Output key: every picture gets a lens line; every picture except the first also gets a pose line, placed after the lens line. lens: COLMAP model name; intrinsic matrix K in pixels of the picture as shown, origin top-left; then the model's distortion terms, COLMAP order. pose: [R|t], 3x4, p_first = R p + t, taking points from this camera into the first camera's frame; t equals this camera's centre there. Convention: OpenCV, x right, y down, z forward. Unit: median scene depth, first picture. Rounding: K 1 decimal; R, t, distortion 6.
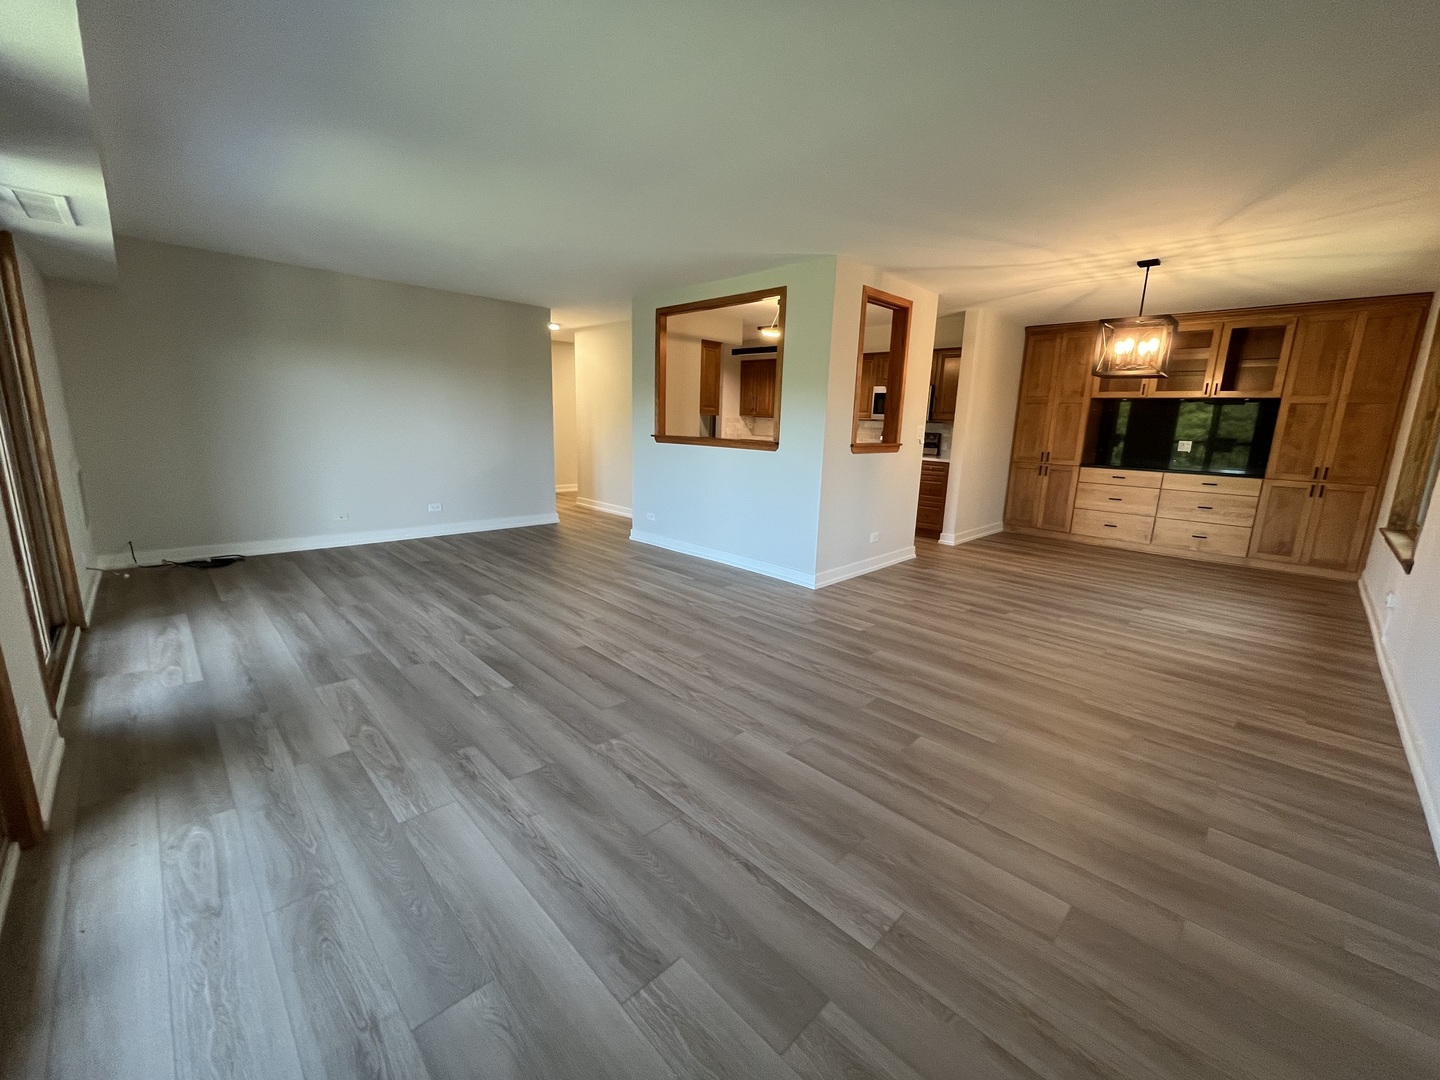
lens RADIAL K [[584.8, 0, 725.8], [0, 584.8, 537.3], [0, 0, 1]] dist [-0.000700, -0.000076]
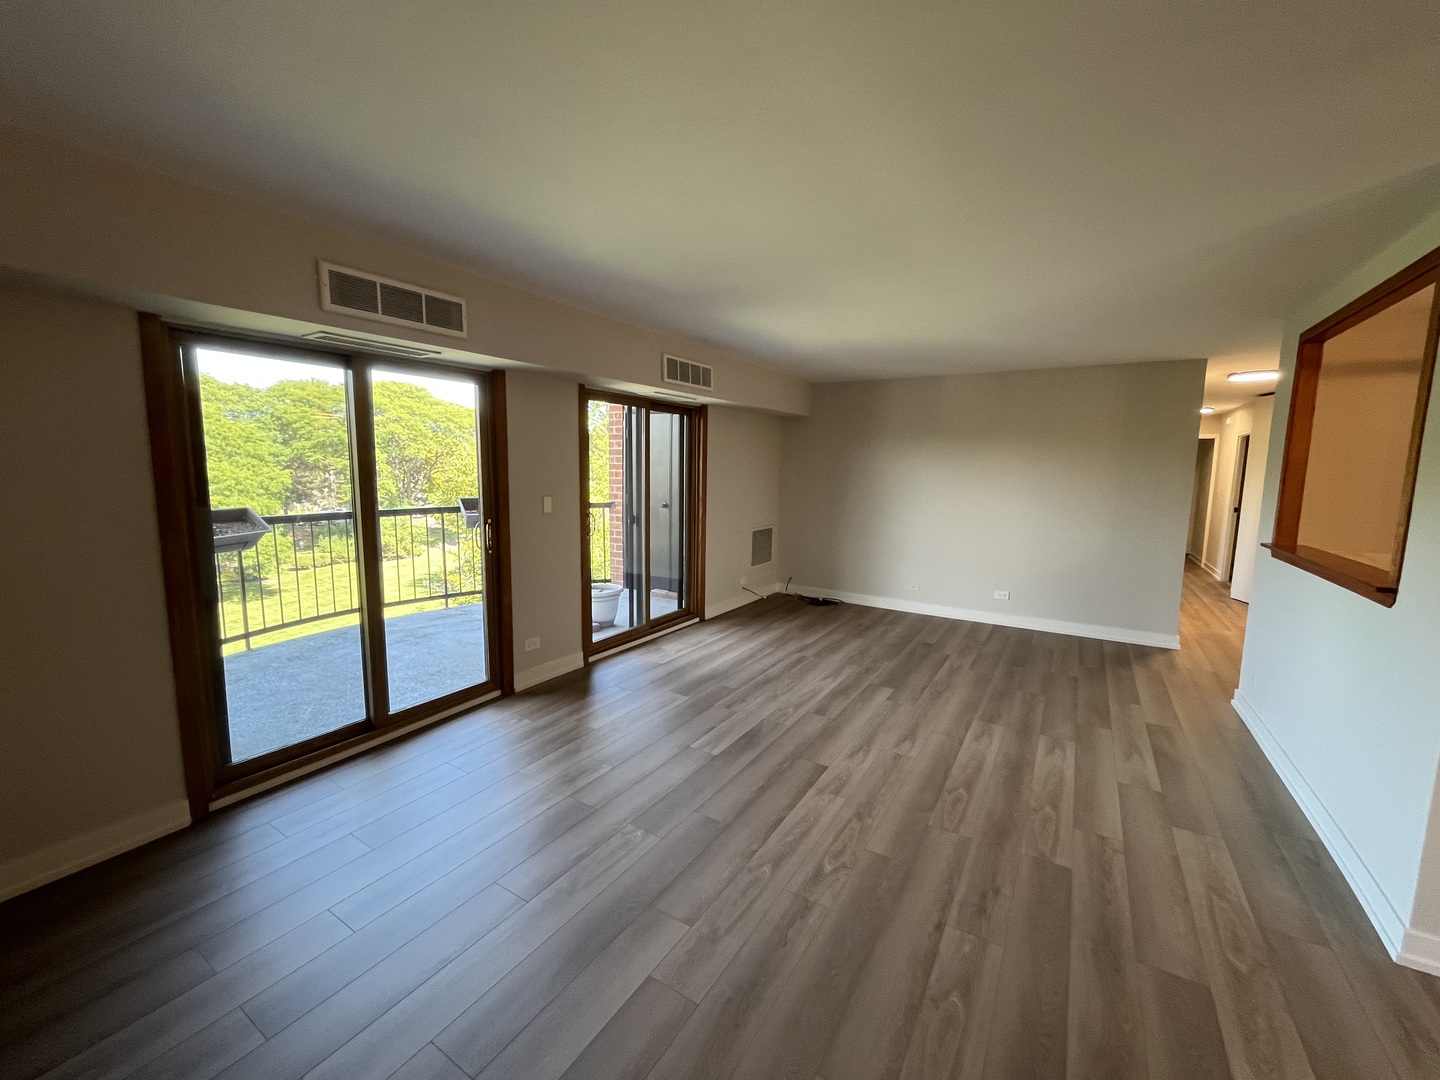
lens RADIAL K [[584.8, 0, 712.0], [0, 584.8, 541.7], [0, 0, 1]] dist [-0.000700, -0.000076]
pose [[0.222990, 0.096150, -0.970067, 0.471231], [-0.199898, 0.978487, 0.051034, -0.137510], [0.954105, 0.182535, 0.237413, 0.470084]]
